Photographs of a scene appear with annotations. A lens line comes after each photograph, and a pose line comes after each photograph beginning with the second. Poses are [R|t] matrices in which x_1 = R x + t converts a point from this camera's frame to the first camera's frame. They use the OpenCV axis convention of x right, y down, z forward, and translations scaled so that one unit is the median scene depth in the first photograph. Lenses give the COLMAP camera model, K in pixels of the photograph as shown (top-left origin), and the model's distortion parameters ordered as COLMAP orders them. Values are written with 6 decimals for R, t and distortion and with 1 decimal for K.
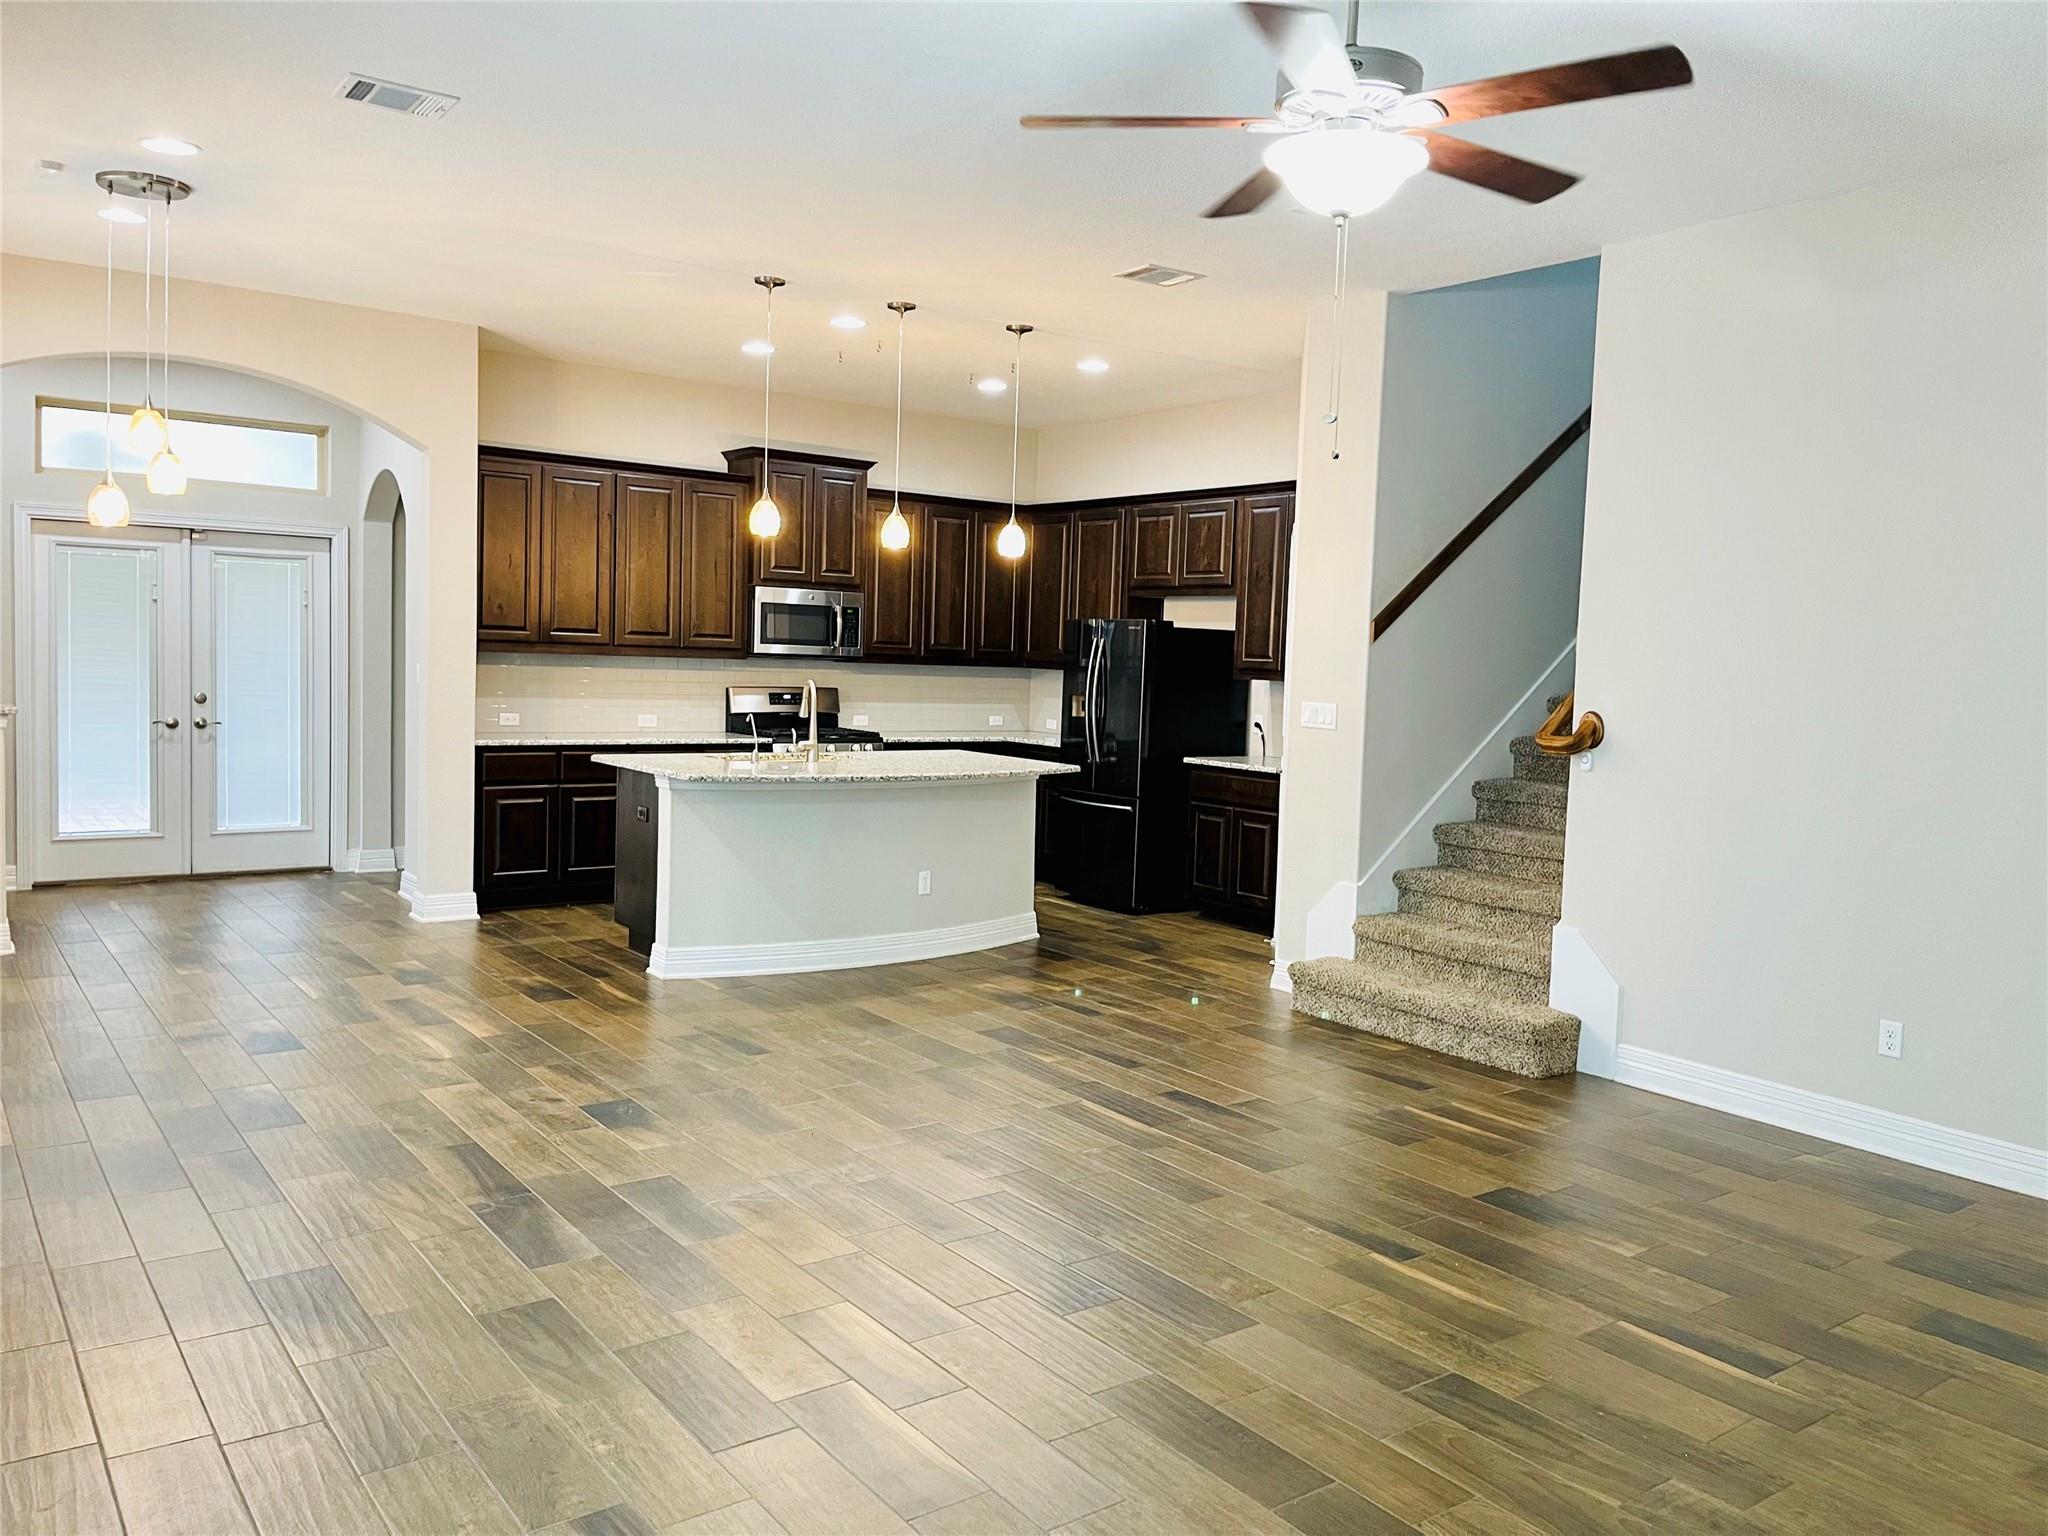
lens RADIAL K [[1541.8, 0, 1073.7], [0, 1541.8, 757.9], [0, 0, 1]] dist [0.052587, -0.093448]
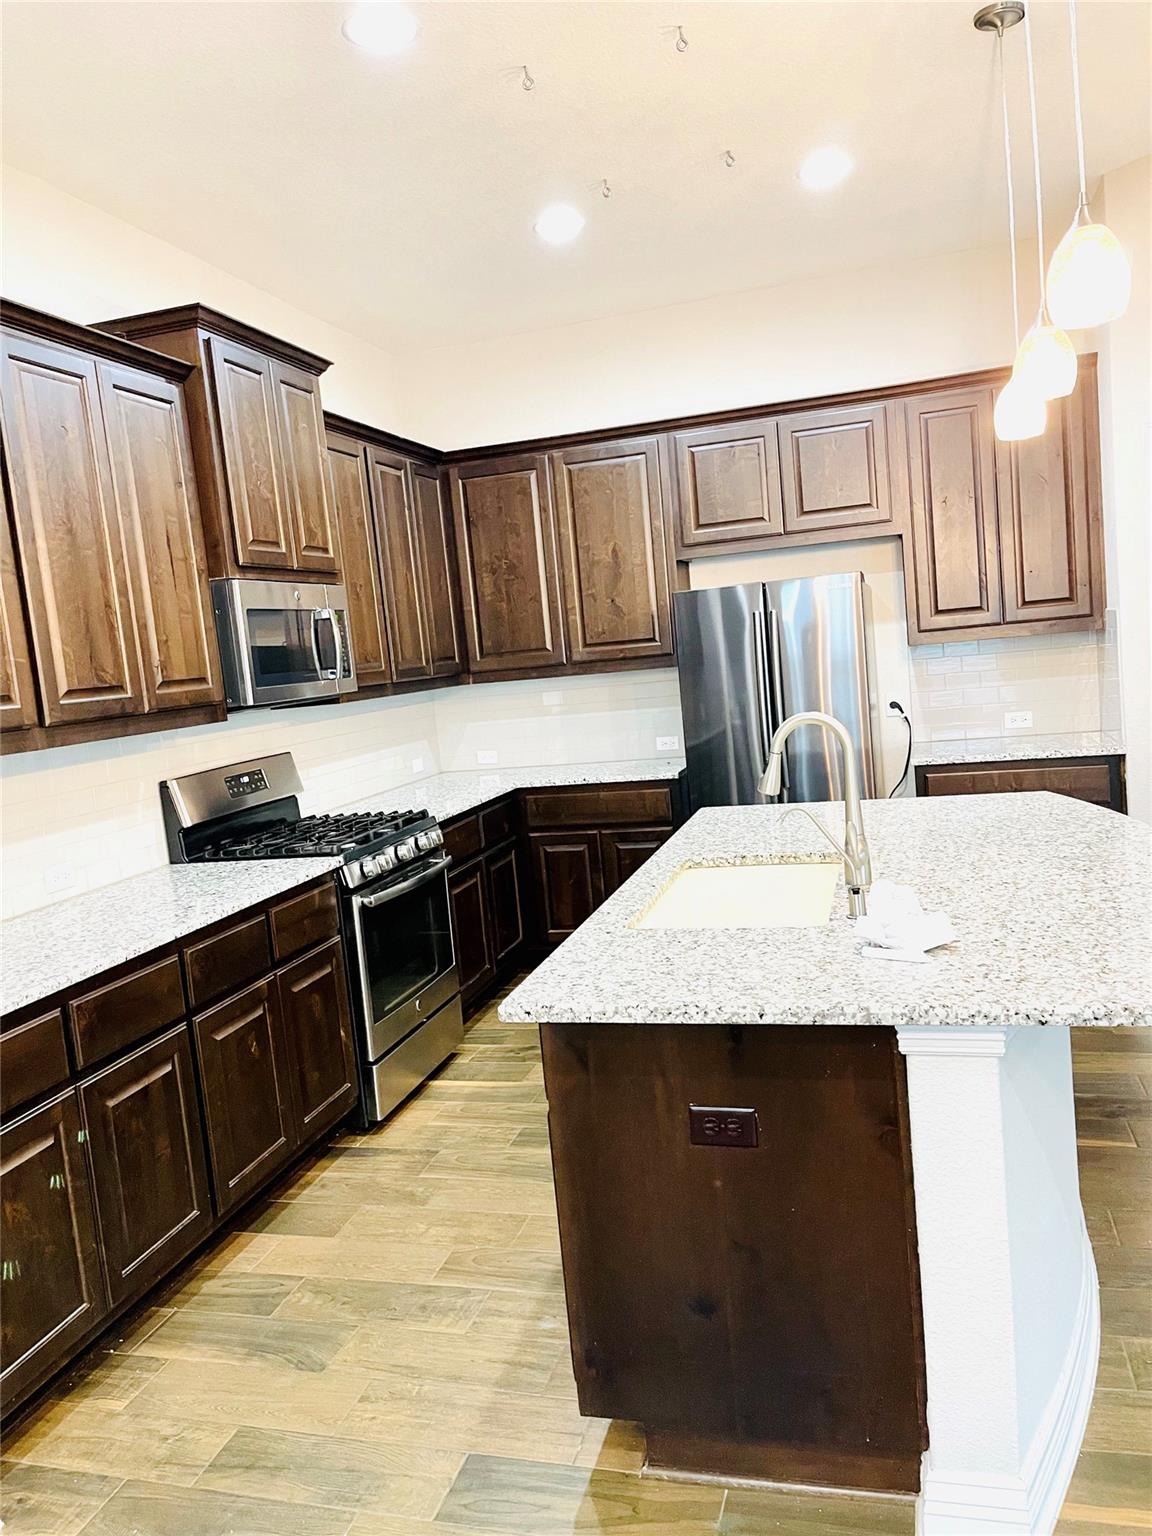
lens RADIAL K [[1164.9, 0, 576.0], [0, 1164.9, 768.0], [0, 0, 1]] dist [0.061865, -0.097557]
pose [[0.801158, -0.171930, 0.573224, -0.368760], [0.158823, 0.984580, 0.073334, -0.061510], [-0.576993, 0.032290, 0.816110, 0.641277]]
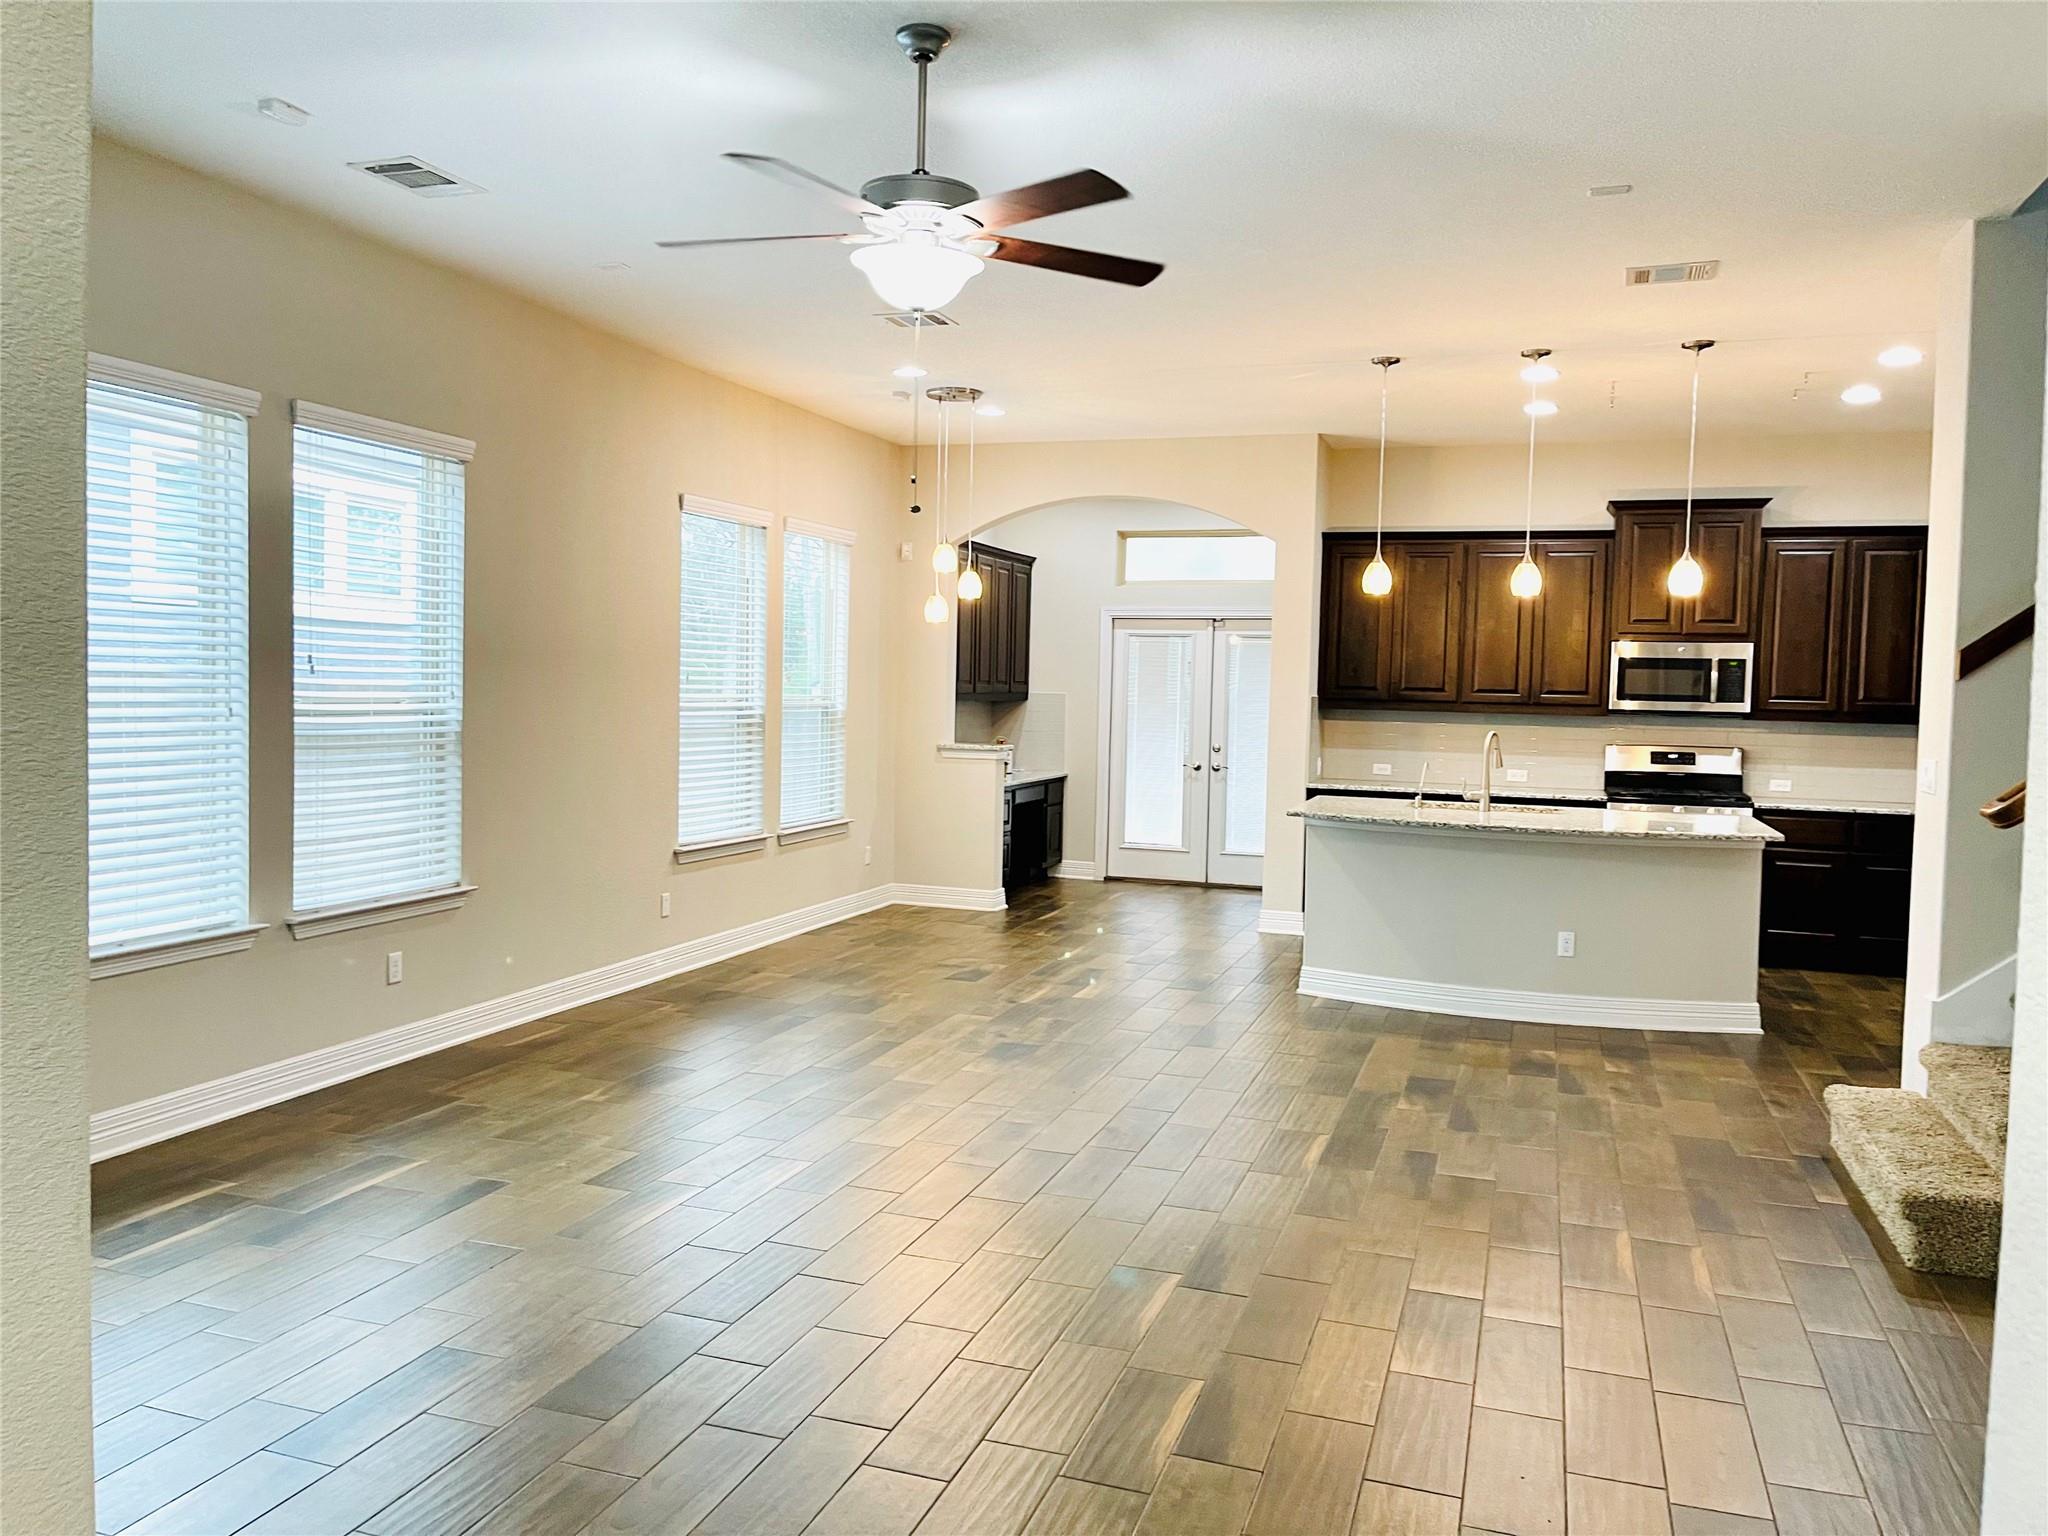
lens RADIAL K [[1553.2, 0, 1024.0], [0, 1553.2, 768.0], [0, 0, 1]] dist [0.061865, -0.097557]
pose [[0.549779, 0.022846, -0.834998, 0.441308], [-0.060756, 0.998072, -0.012696, 0.004613], [0.833098, 0.057711, 0.550107, 0.154070]]
